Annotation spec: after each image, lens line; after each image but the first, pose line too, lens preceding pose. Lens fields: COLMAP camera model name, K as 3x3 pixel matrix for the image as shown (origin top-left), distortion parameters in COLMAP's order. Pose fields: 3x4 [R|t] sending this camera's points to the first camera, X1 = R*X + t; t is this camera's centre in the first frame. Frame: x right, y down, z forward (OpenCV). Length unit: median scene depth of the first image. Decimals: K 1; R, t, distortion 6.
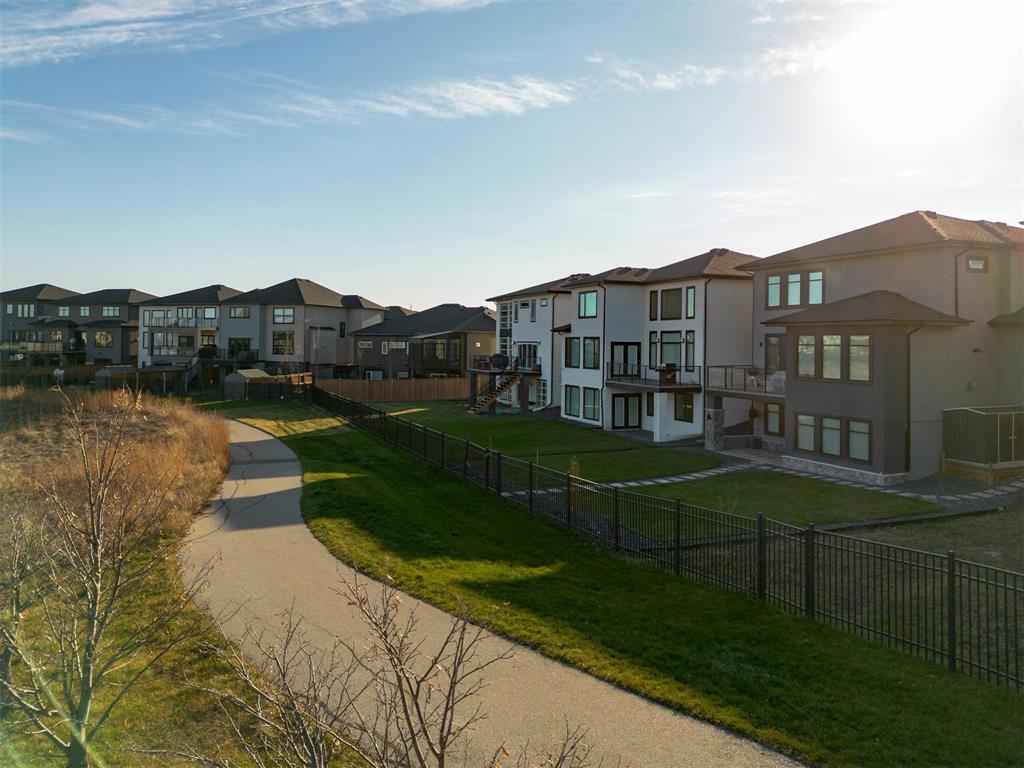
lens RADIAL K [[726.5, 0, 487.8], [0, 726.5, 380.9], [0, 0, 1]] dist [0.090360, -0.003325]
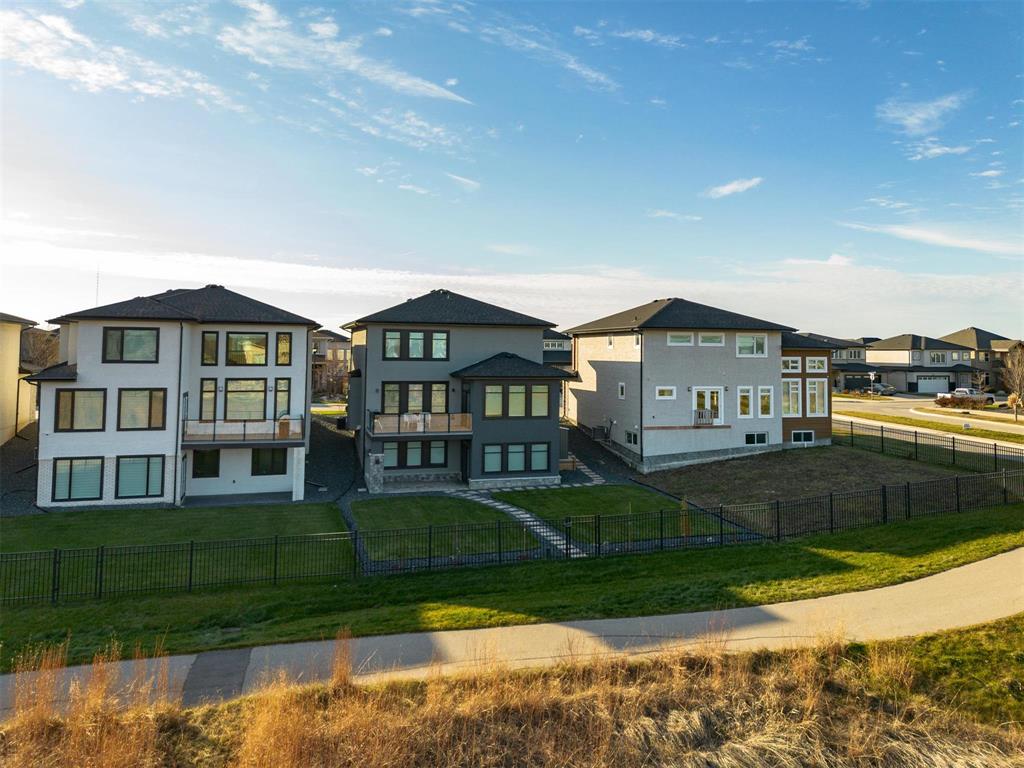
lens RADIAL K [[726.5, 0, 487.8], [0, 726.5, 380.9], [0, 0, 1]] dist [0.090360, -0.003325]
pose [[0.162165, -0.045568, 0.985711, -0.785884], [0.052867, 0.997900, 0.037434, -0.109584], [-0.985346, 0.046041, 0.164234, 0.734526]]
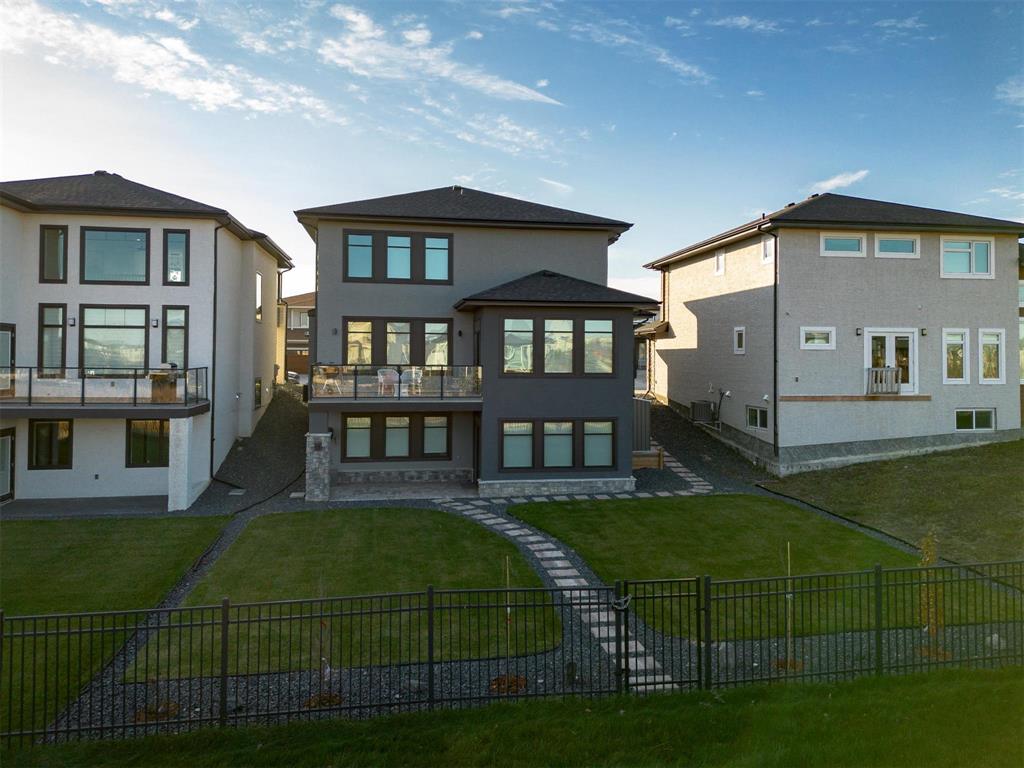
lens RADIAL K [[758.6, 0, 513.2], [0, 758.6, 333.9], [0, 0, 1]] dist [0.026418, -0.001277]
pose [[0.244042, 0.018711, 0.969584, -0.310940], [0.046510, 0.998437, -0.030974, -0.019045], [-0.968649, 0.052655, 0.242790, 0.751101]]
